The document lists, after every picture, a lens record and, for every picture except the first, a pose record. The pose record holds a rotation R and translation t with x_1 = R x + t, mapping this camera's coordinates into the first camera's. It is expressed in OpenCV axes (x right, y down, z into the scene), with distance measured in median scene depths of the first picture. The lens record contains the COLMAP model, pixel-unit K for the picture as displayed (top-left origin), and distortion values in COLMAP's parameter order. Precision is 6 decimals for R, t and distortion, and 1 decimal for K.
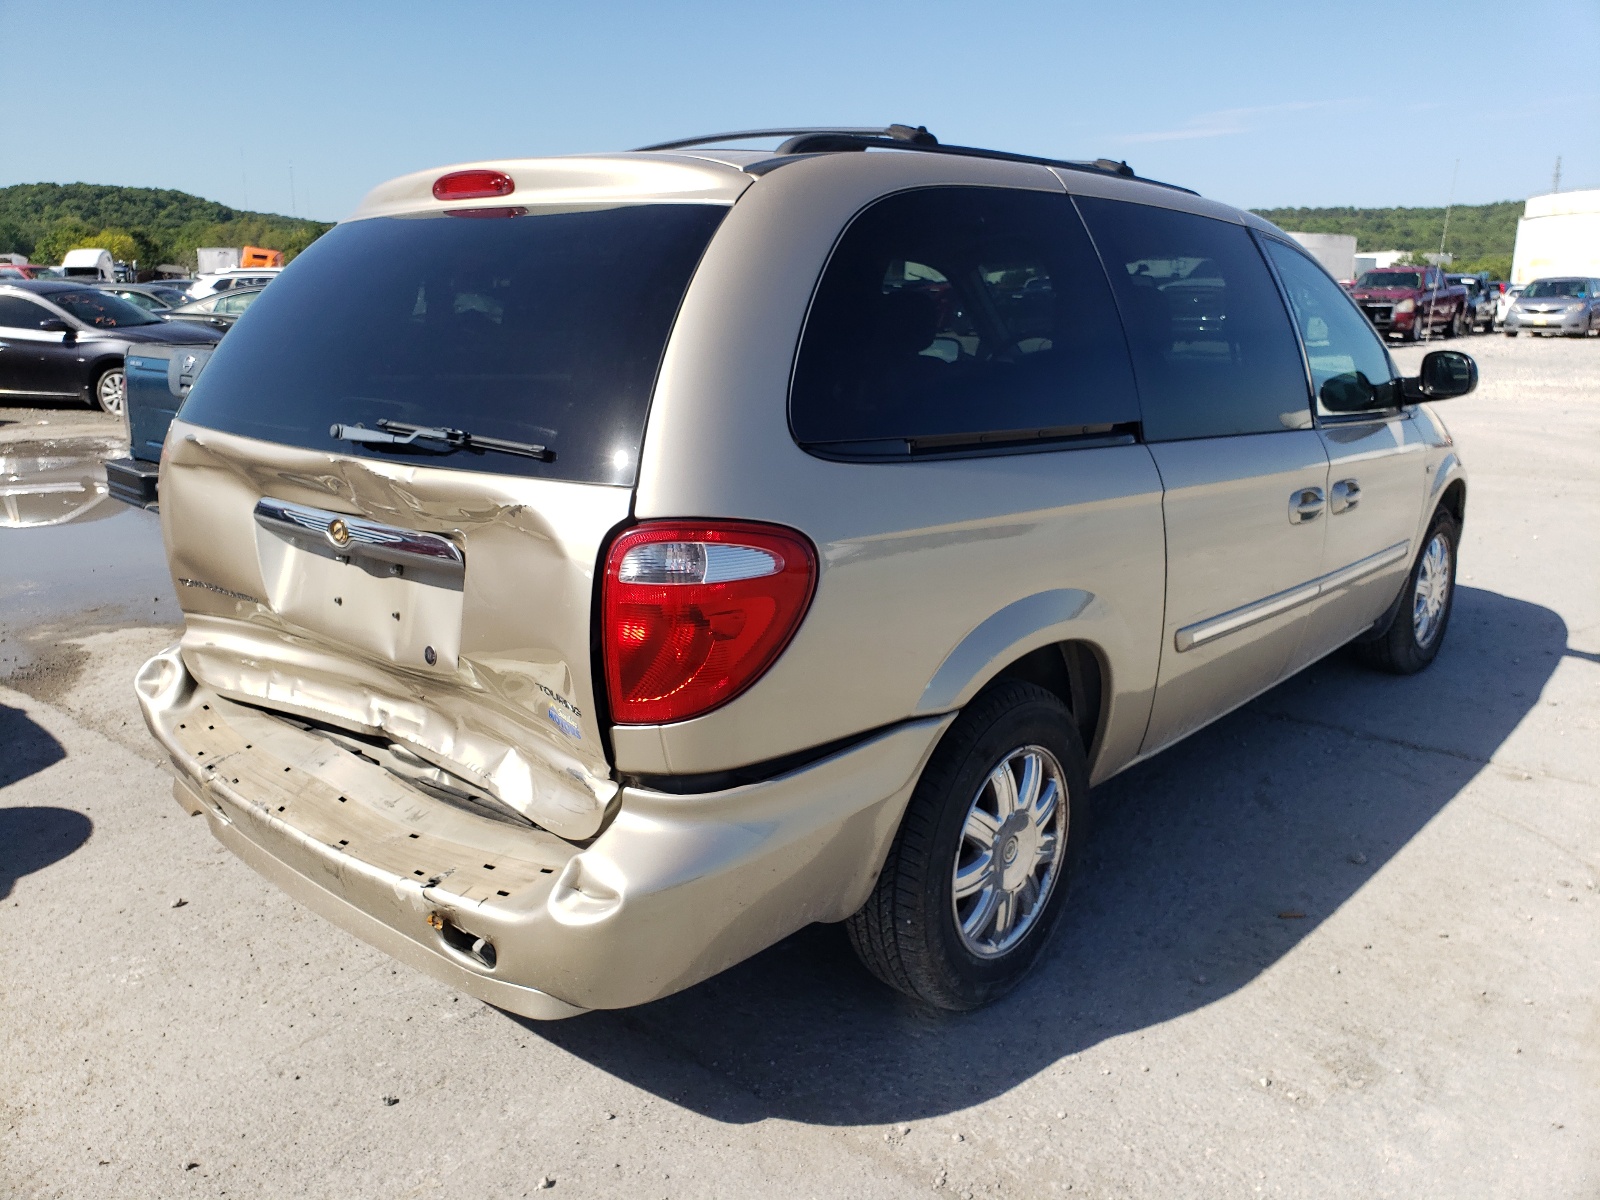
lens RADIAL K [[1210.8, 0, 799.7], [0, 1210.8, 602.1], [0, 0, 1]] dist [-0.003725, -0.000653]
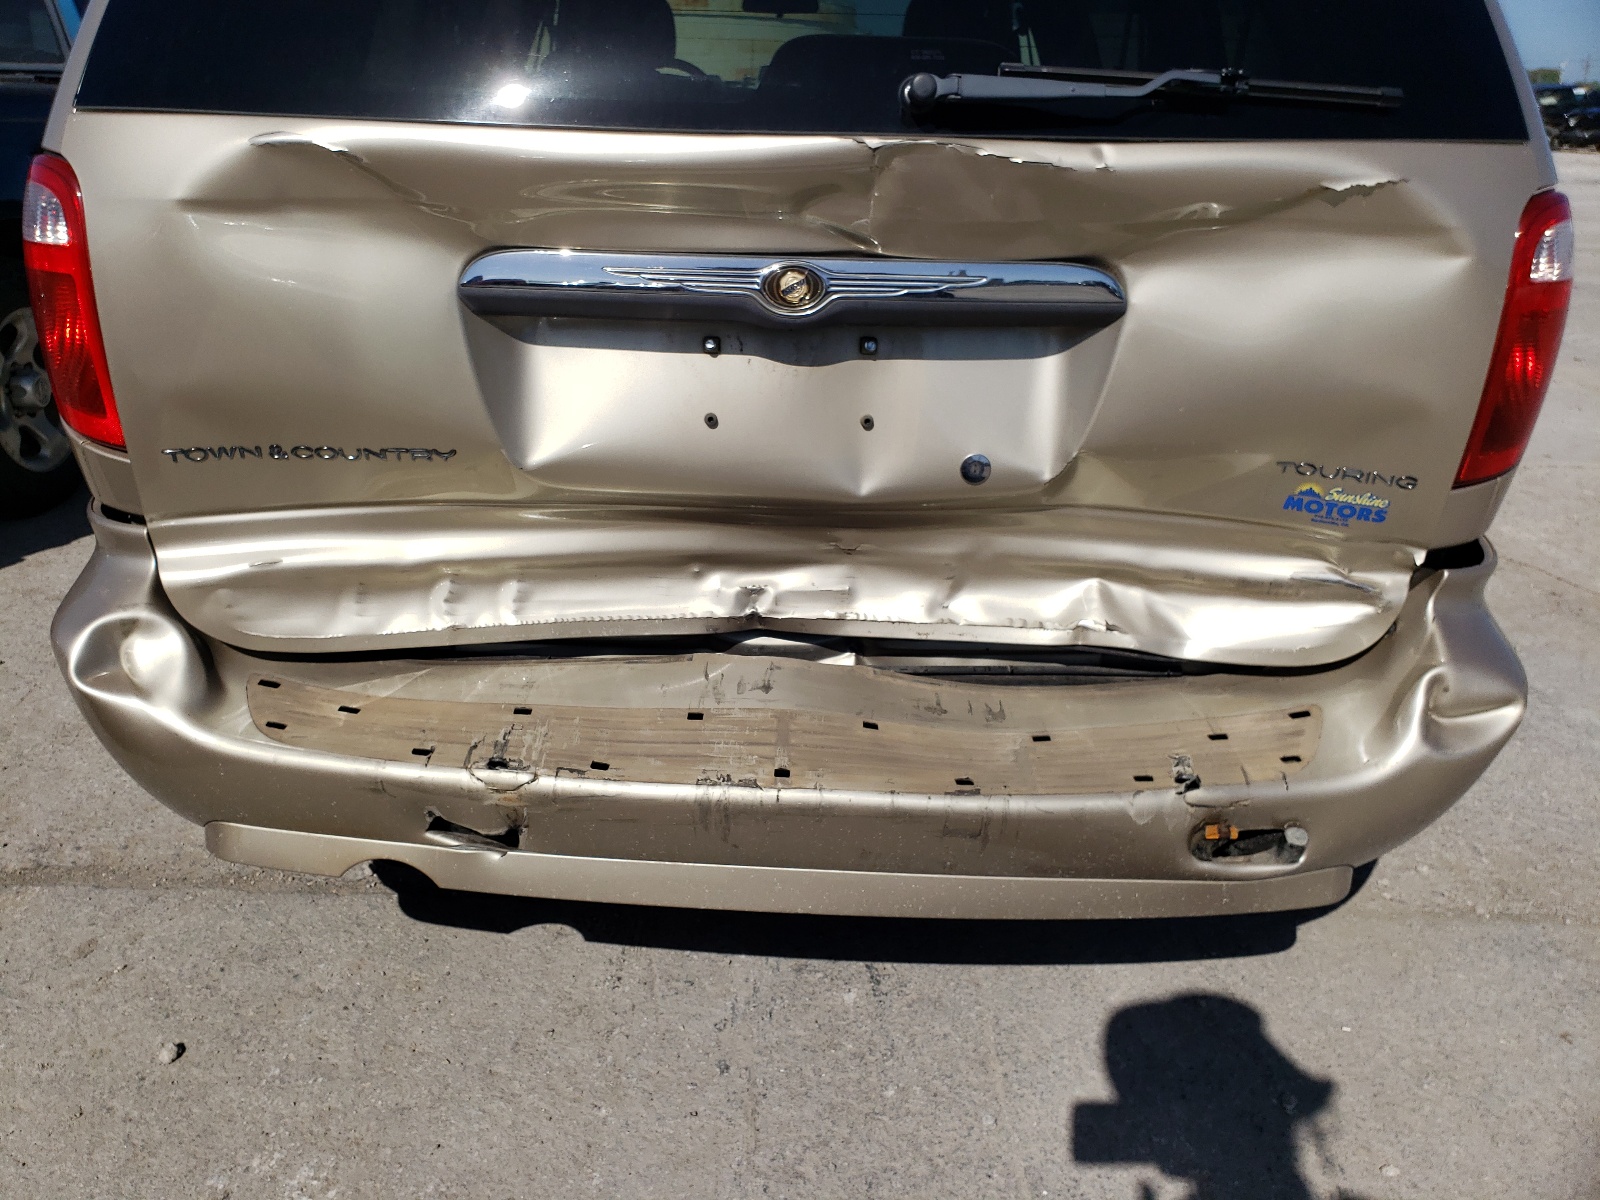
lens RADIAL K [[1210.8, 0, 799.7], [0, 1210.8, 597.5], [0, 0, 1]] dist [-0.003725, -0.000653]
pose [[0.805635, -0.220296, 0.549928, -0.745873], [0.139238, 0.972697, 0.185673, -0.022553], [-0.575816, -0.073014, 0.814312, 0.527541]]
